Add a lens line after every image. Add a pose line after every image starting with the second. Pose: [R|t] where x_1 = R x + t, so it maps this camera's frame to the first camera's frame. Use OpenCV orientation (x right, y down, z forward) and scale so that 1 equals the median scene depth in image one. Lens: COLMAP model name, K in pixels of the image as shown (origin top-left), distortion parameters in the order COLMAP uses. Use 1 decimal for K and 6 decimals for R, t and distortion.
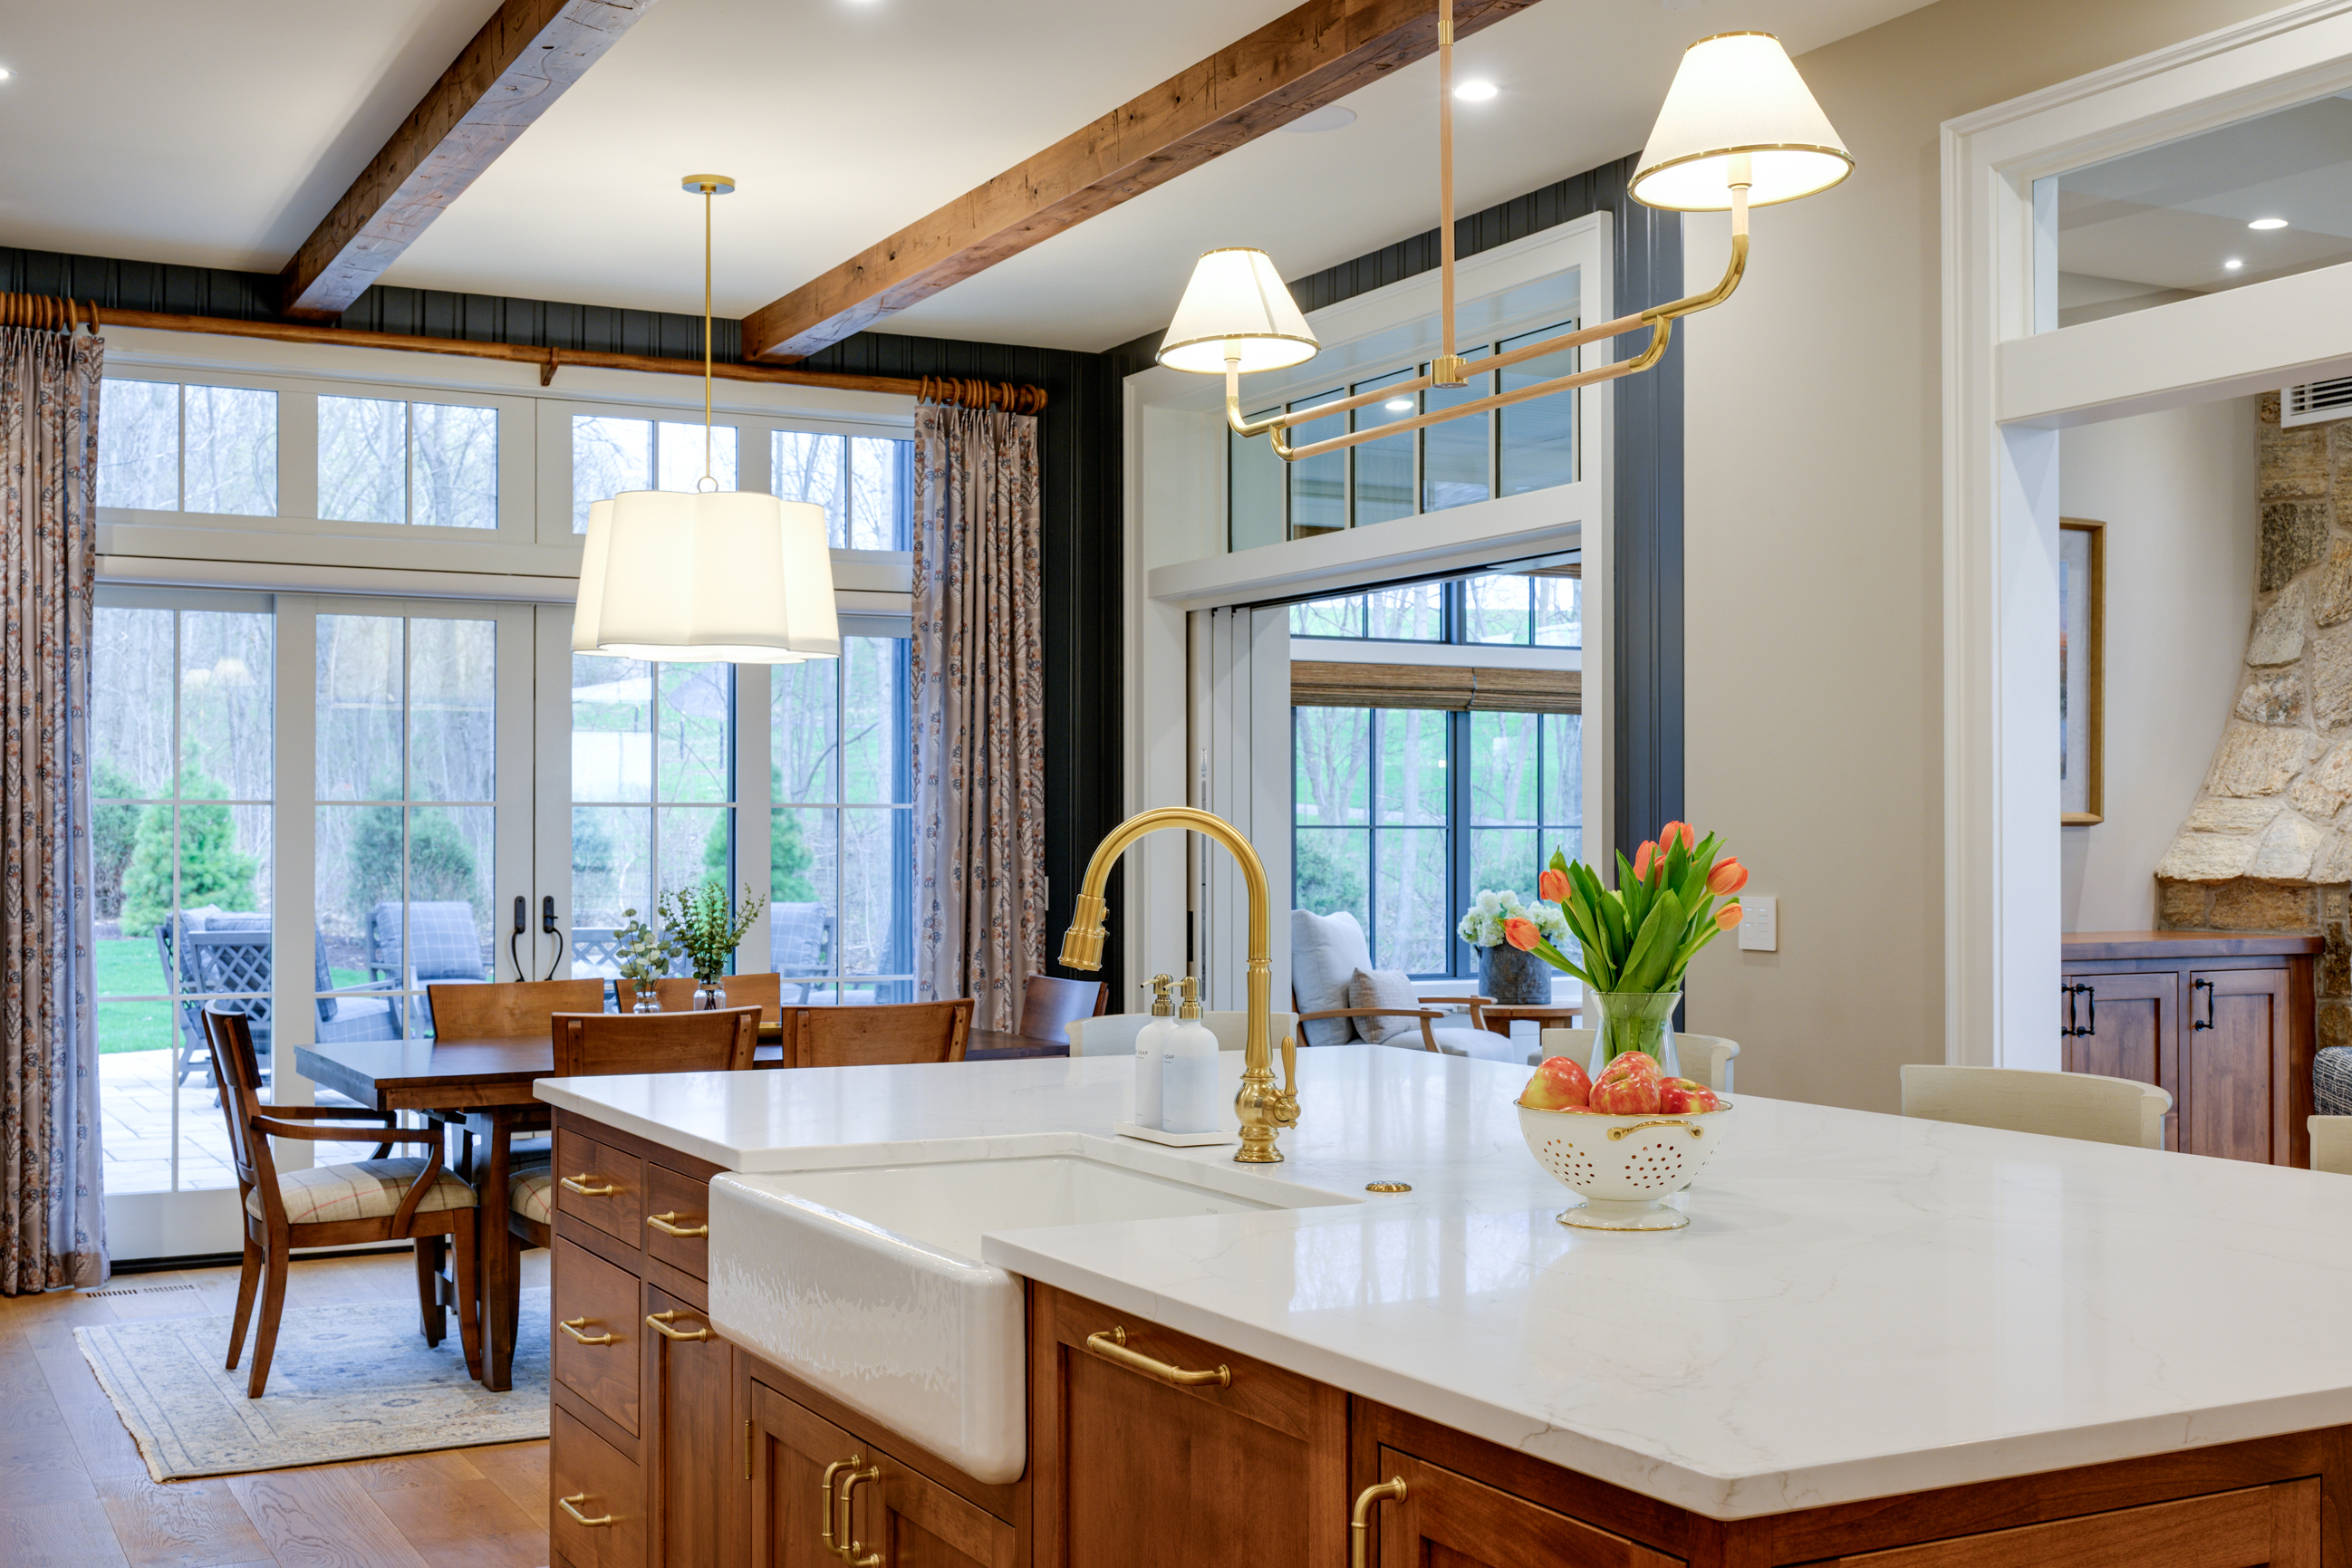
lens RADIAL K [[2544.8, 0, 1225.4], [0, 2544.8, 811.0], [0, 0, 1]] dist [-0.005438, -0.017637]
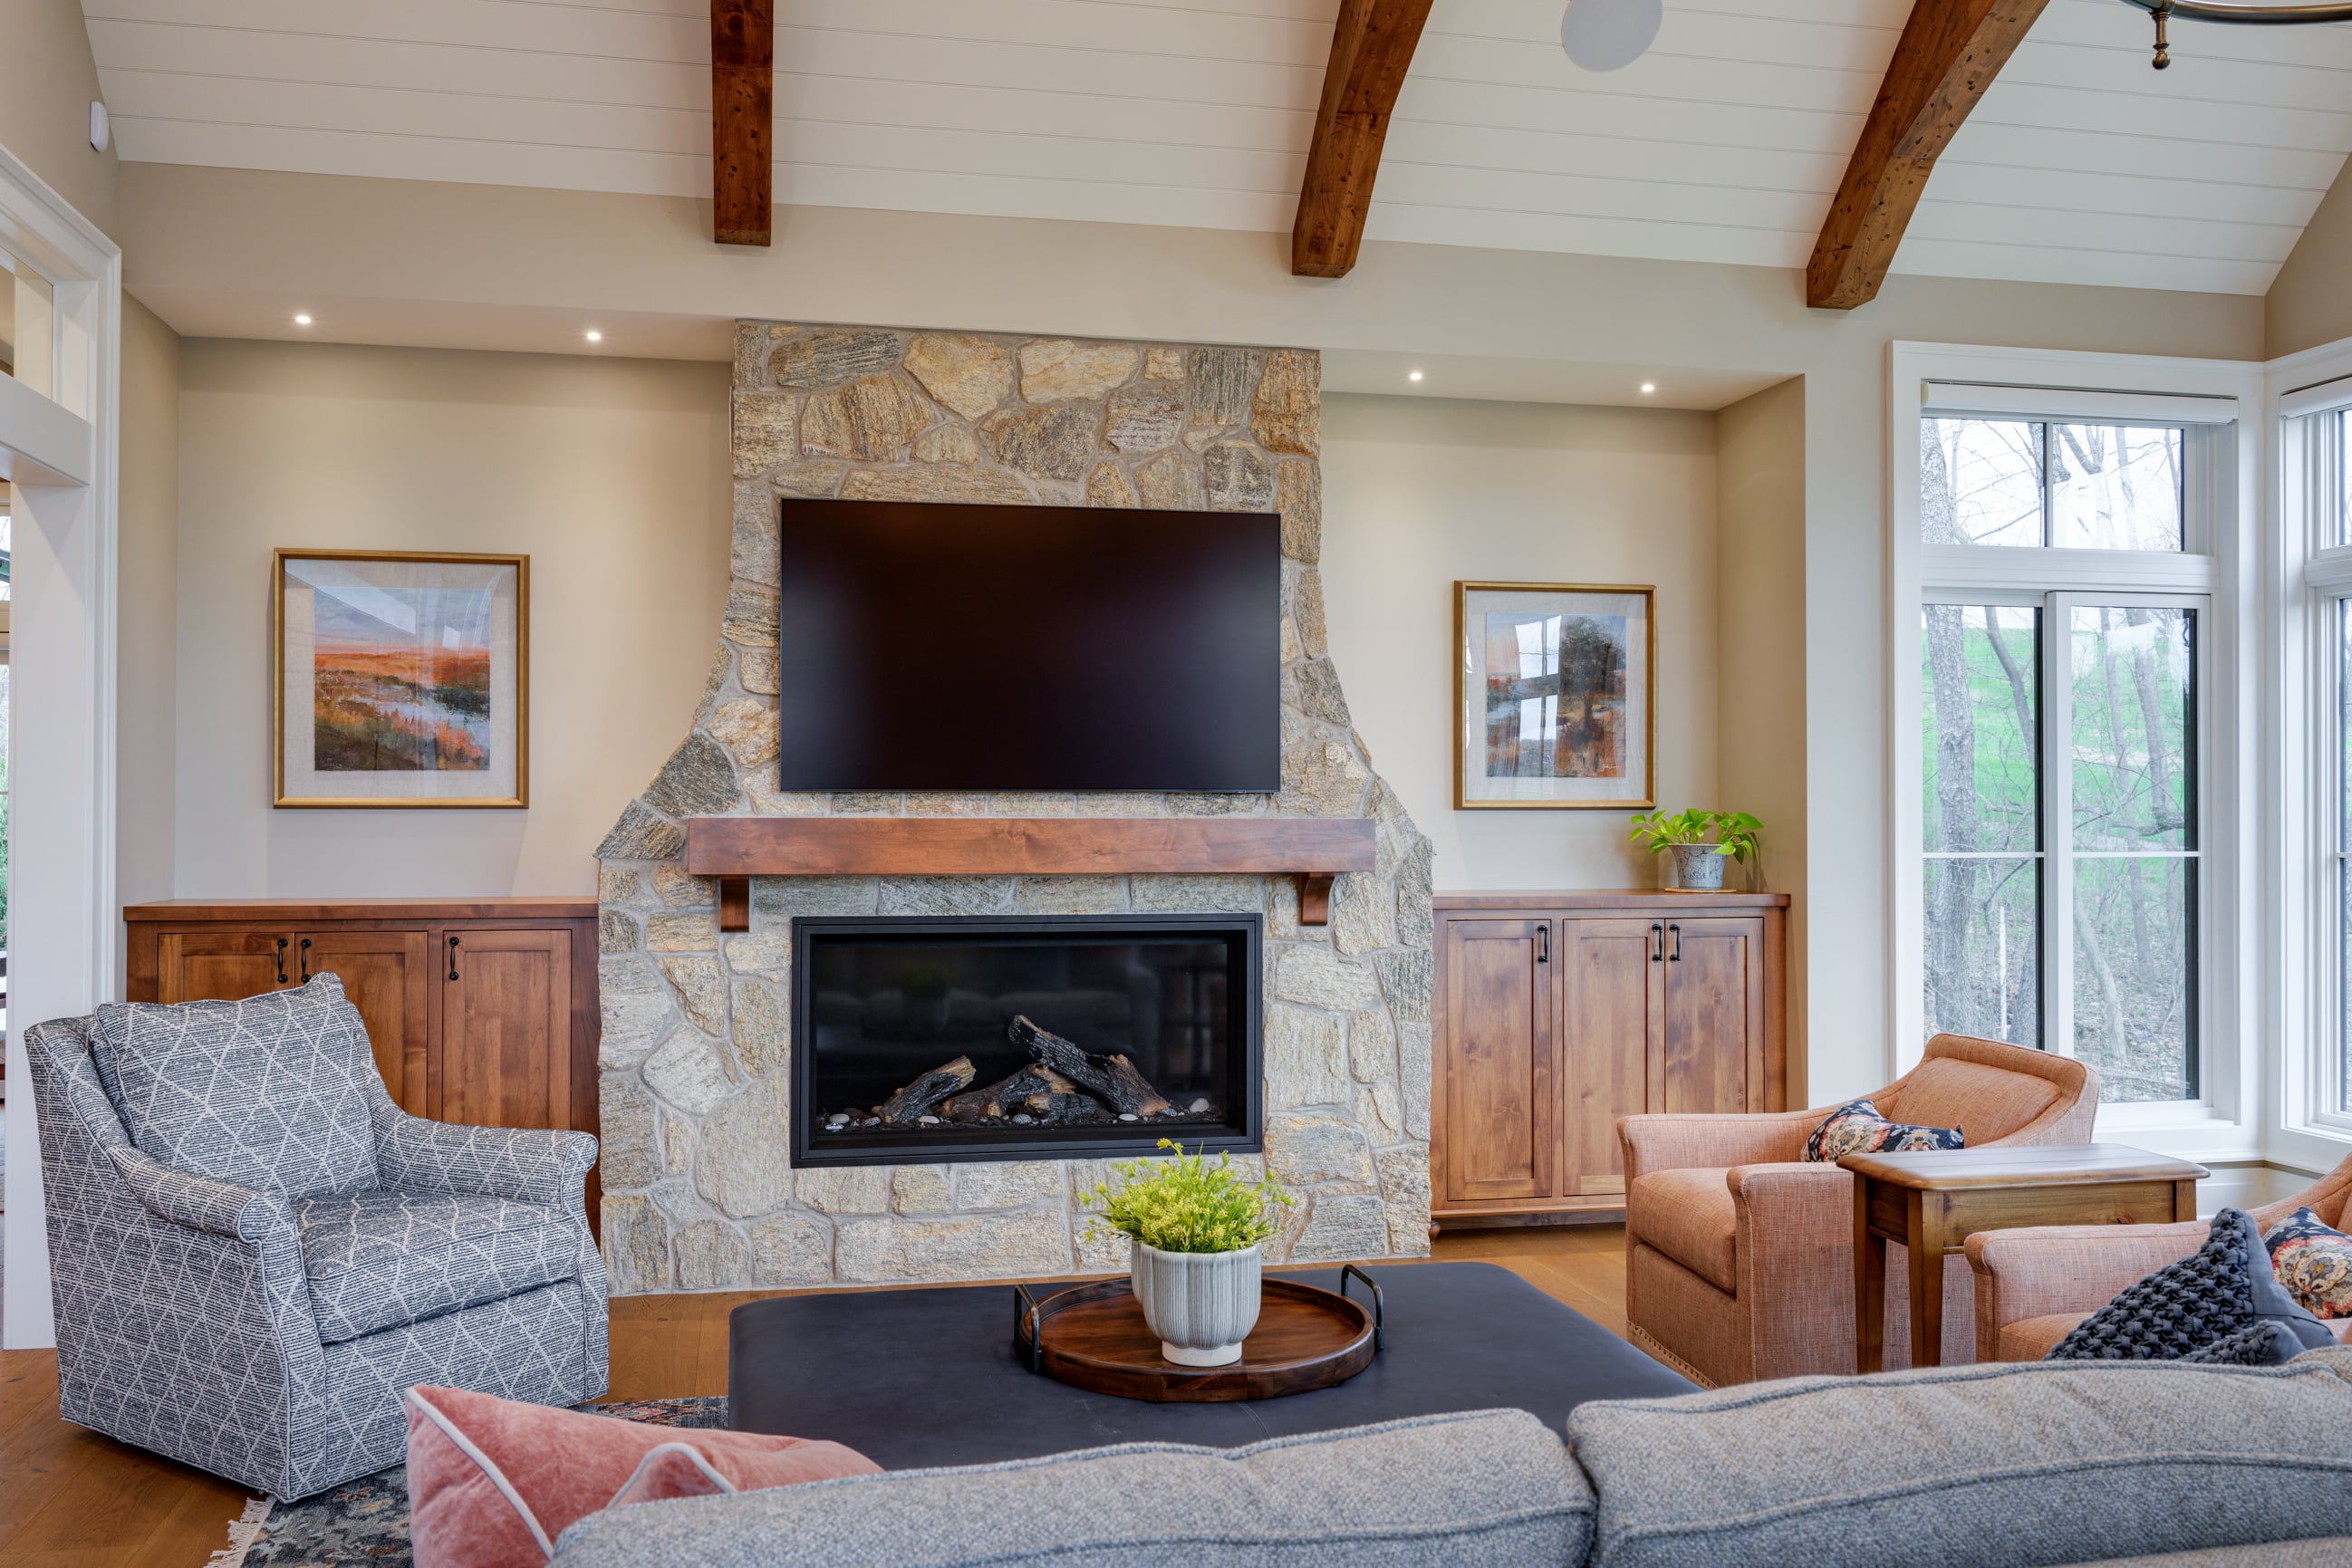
lens RADIAL K [[1944.9, 0, 1163.4], [0, 1944.9, 783.4], [0, 0, 1]] dist [-0.001059, 0.001671]
pose [[0.963435, -0.003443, -0.267919, 0.861914], [0.002221, 0.999986, -0.004863, -0.000865], [0.267932, 0.004090, 0.963429, 0.188545]]
